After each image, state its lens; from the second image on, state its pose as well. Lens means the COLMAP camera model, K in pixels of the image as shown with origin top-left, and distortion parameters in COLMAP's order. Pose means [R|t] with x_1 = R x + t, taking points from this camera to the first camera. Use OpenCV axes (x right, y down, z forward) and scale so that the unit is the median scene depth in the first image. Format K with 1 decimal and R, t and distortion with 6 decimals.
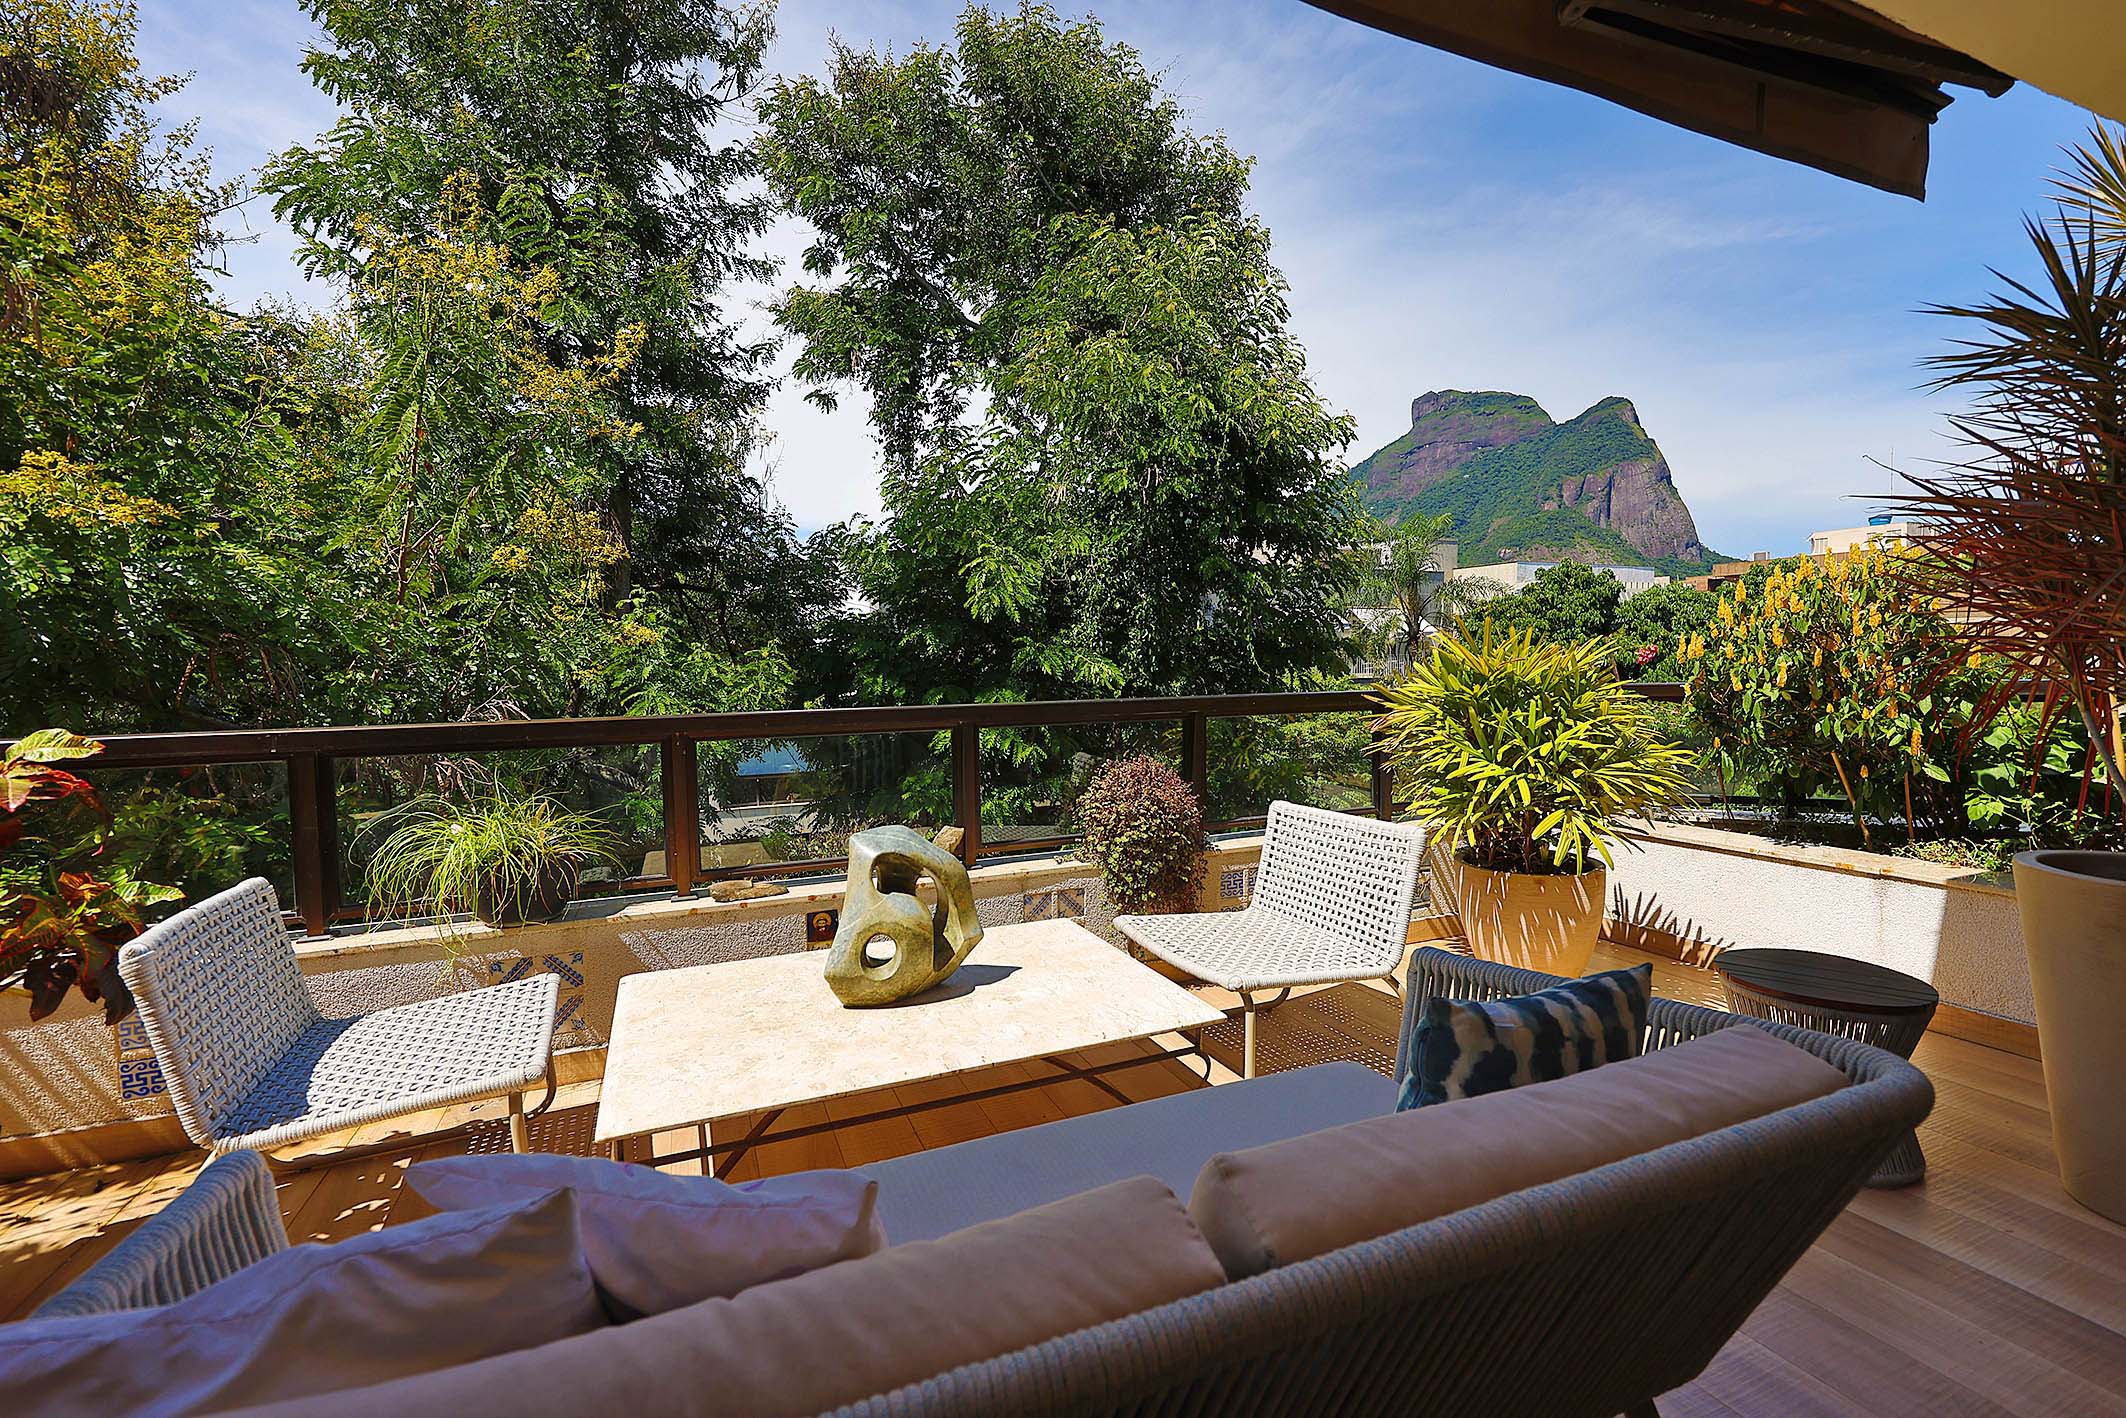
lens RADIAL K [[901.4, 0, 1051.8], [0, 901.4, 702.1], [0, 0, 1]] dist [-0.000303, -0.000447]
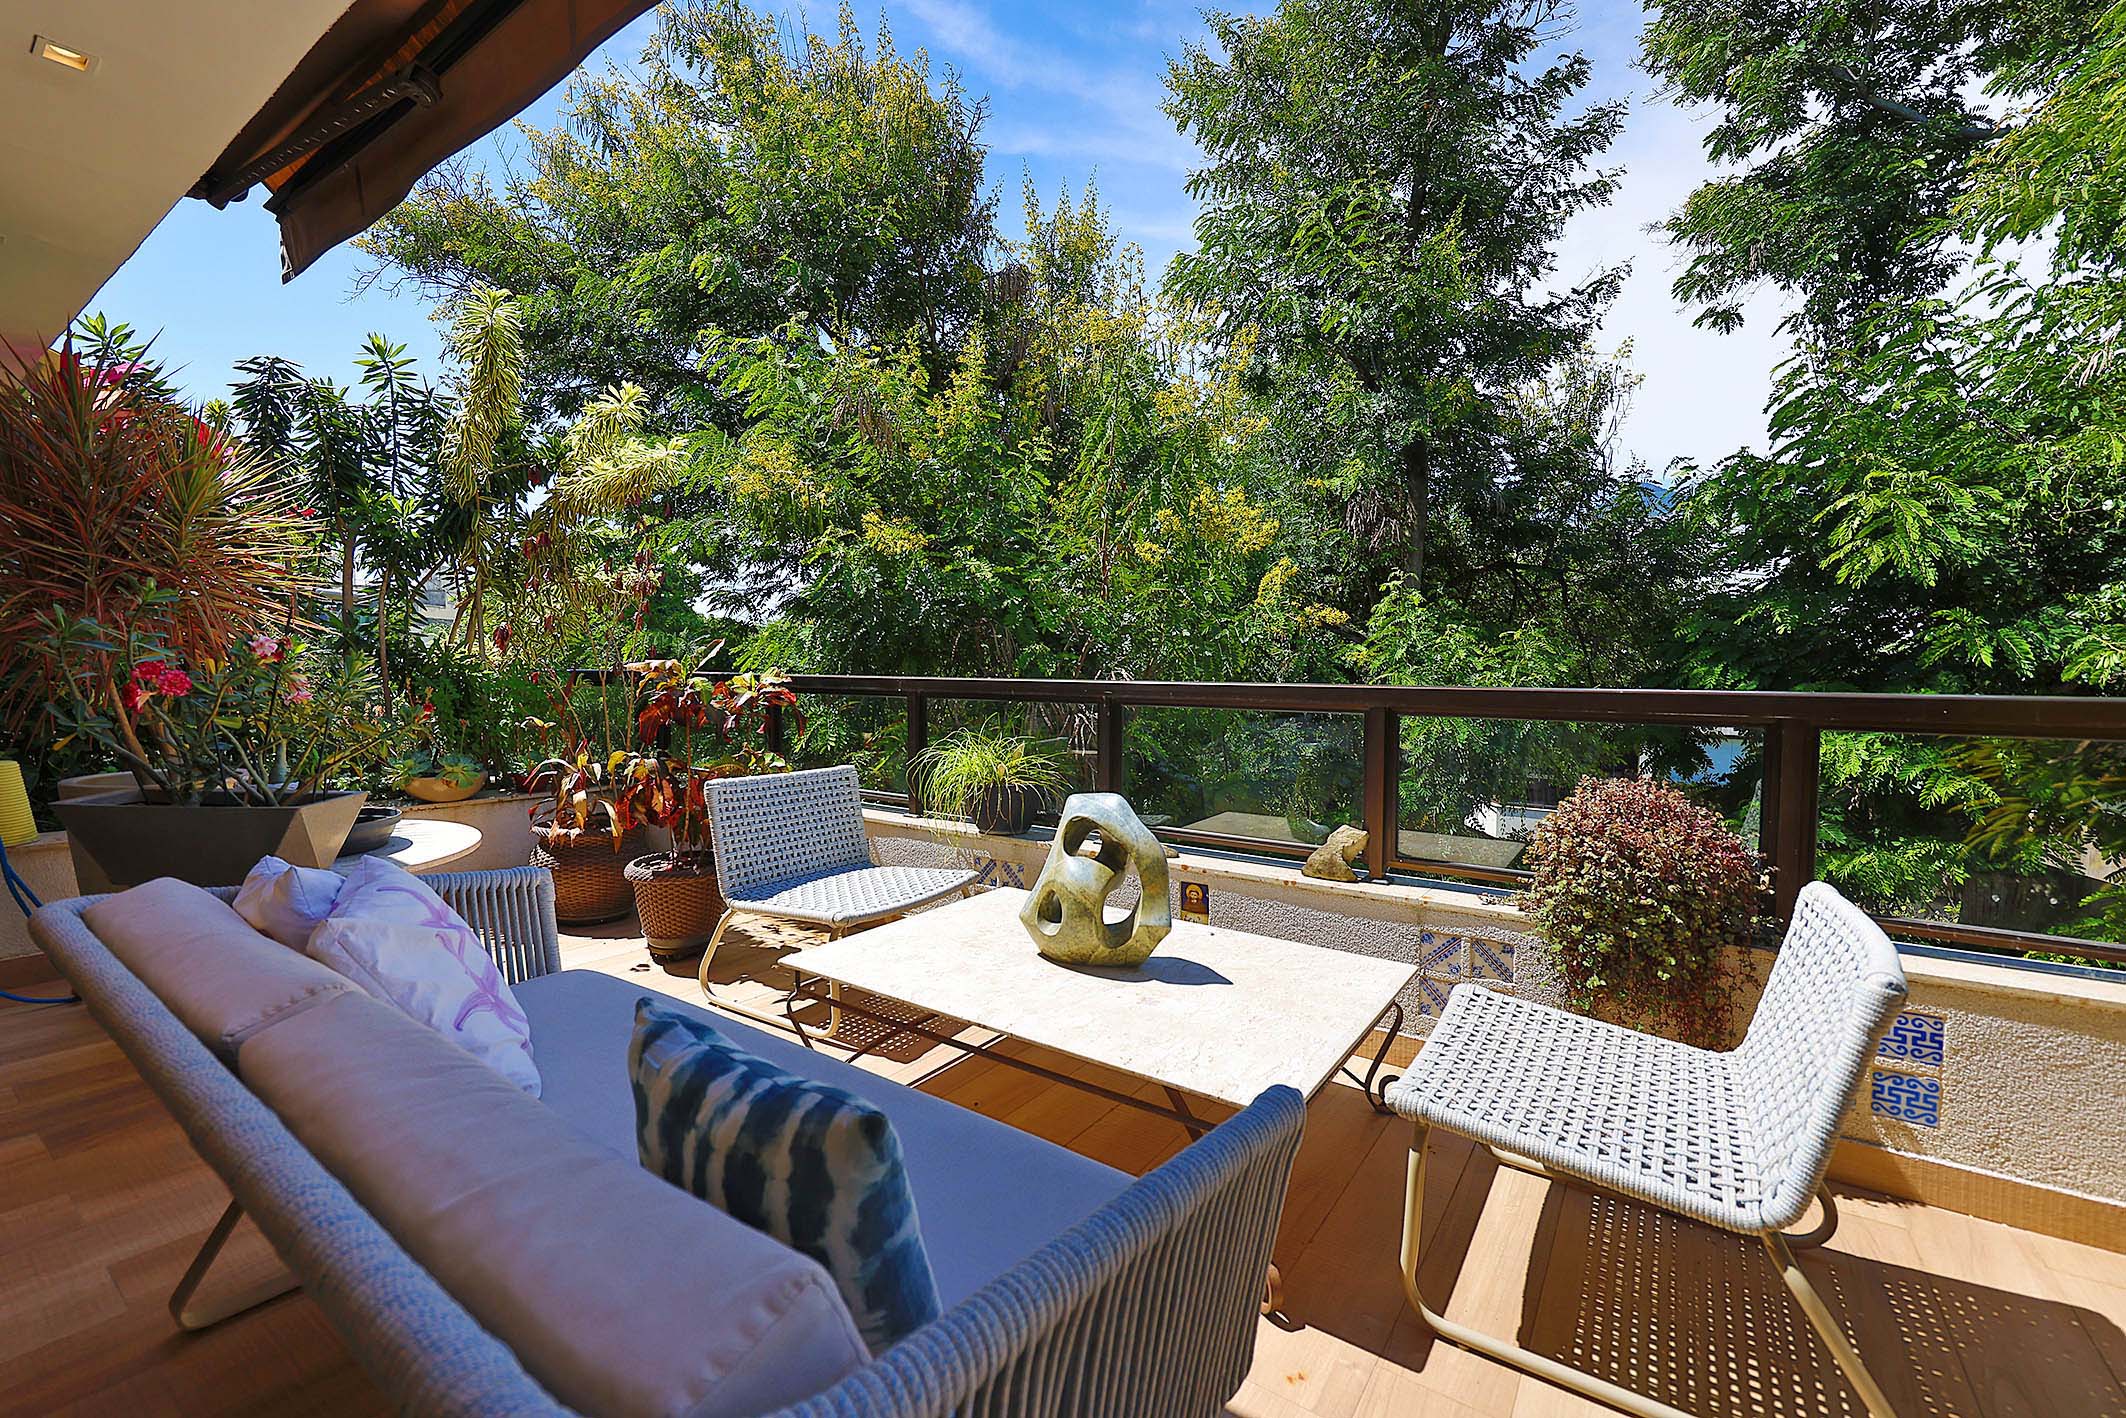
lens RADIAL K [[901.4, 0, 1051.8], [0, 901.4, 702.1], [0, 0, 1]] dist [-0.000303, -0.000447]
pose [[0.530382, 0.059232, -0.845687, 0.207102], [-0.047956, 0.998055, 0.039828, -0.000639], [0.846401, 0.019432, 0.532191, 0.136289]]
